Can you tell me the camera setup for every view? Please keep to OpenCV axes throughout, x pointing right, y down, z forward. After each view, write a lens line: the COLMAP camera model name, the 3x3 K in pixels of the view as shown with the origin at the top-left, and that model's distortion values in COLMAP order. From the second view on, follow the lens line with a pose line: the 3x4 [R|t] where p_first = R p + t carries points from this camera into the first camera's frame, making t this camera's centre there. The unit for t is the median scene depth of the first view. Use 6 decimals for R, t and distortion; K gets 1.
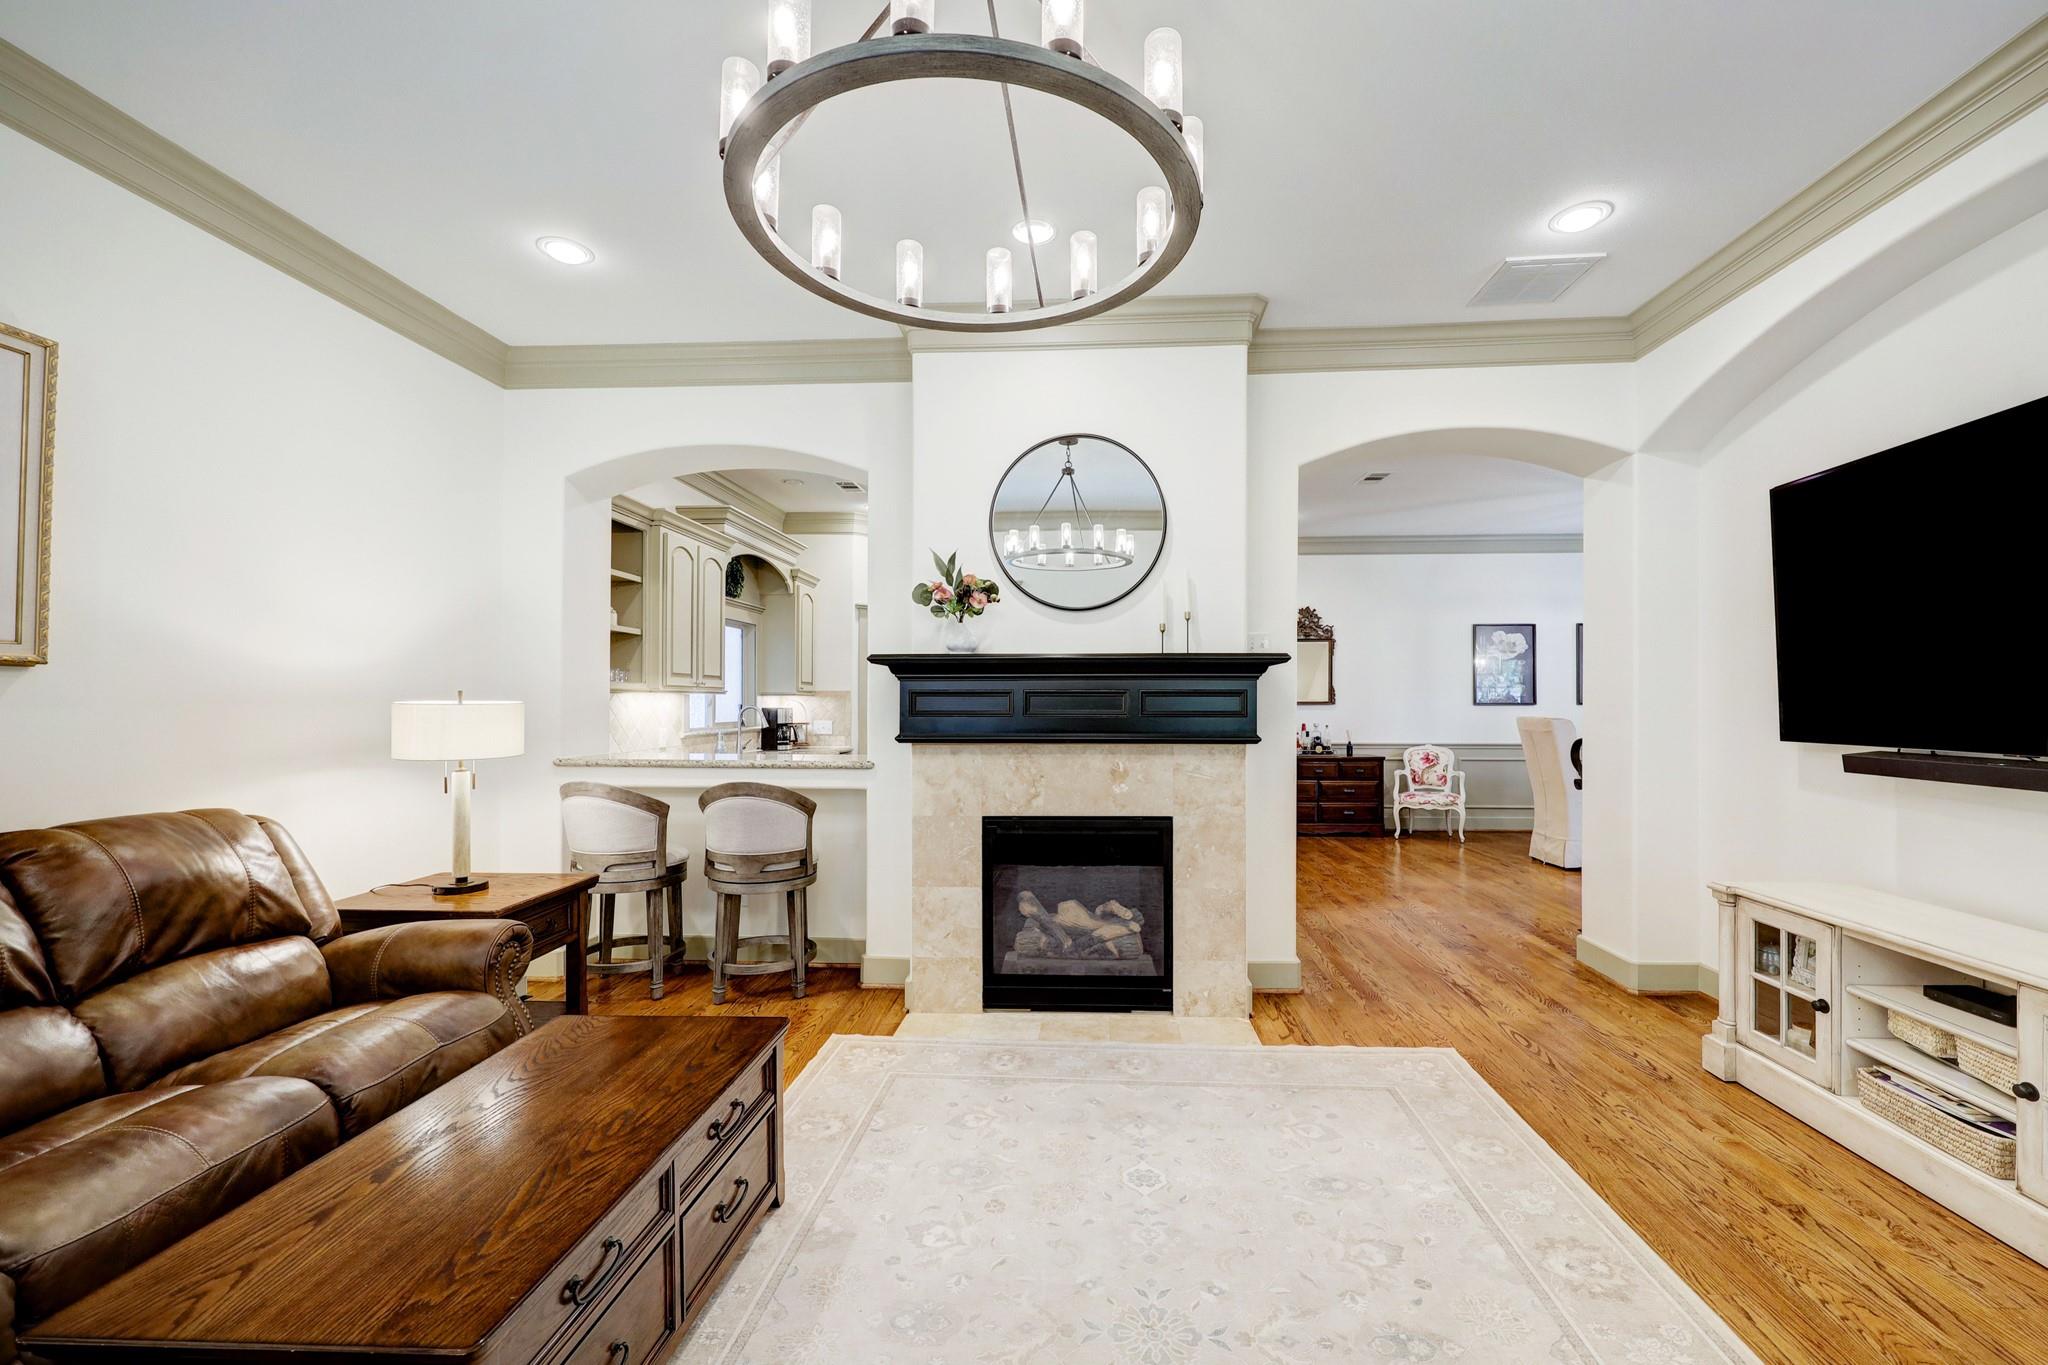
lens RADIAL K [[836.1, 0, 1031.1], [0, 836.1, 697.7], [0, 0, 1]] dist [0.003295, -0.000123]
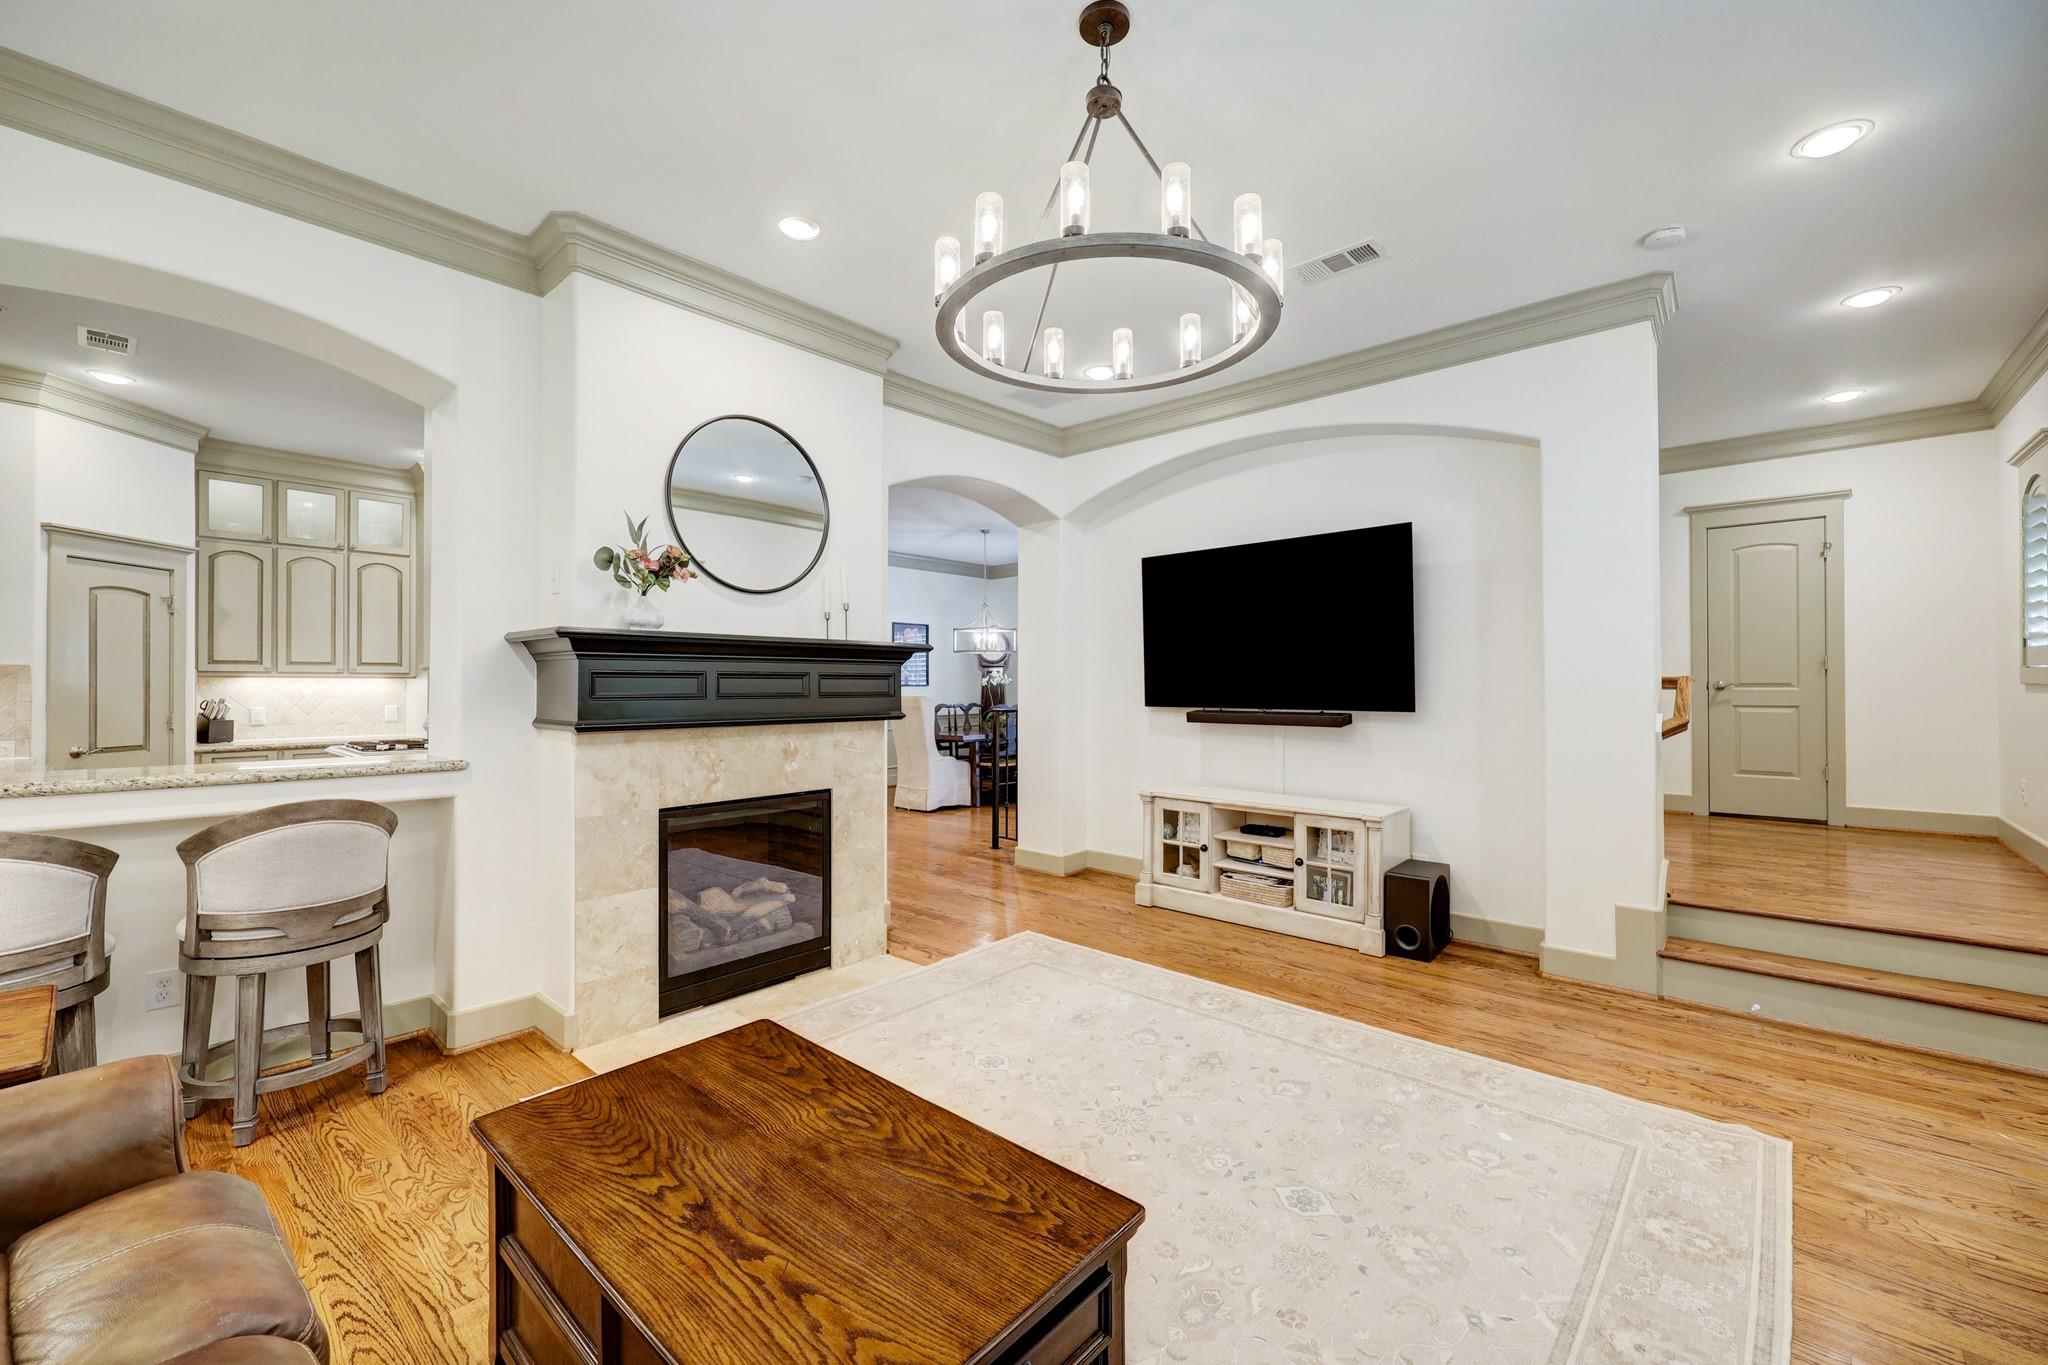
lens RADIAL K [[847.3, 0, 1024.0], [0, 847.3, 682.5], [0, 0, 1]] dist [-0.002940, -0.000319]
pose [[0.615676, 0.001050, 0.787999, -0.550802], [-0.002913, 0.999995, 0.000944, 0.001455], [-0.787994, -0.002877, 0.615676, 0.117895]]
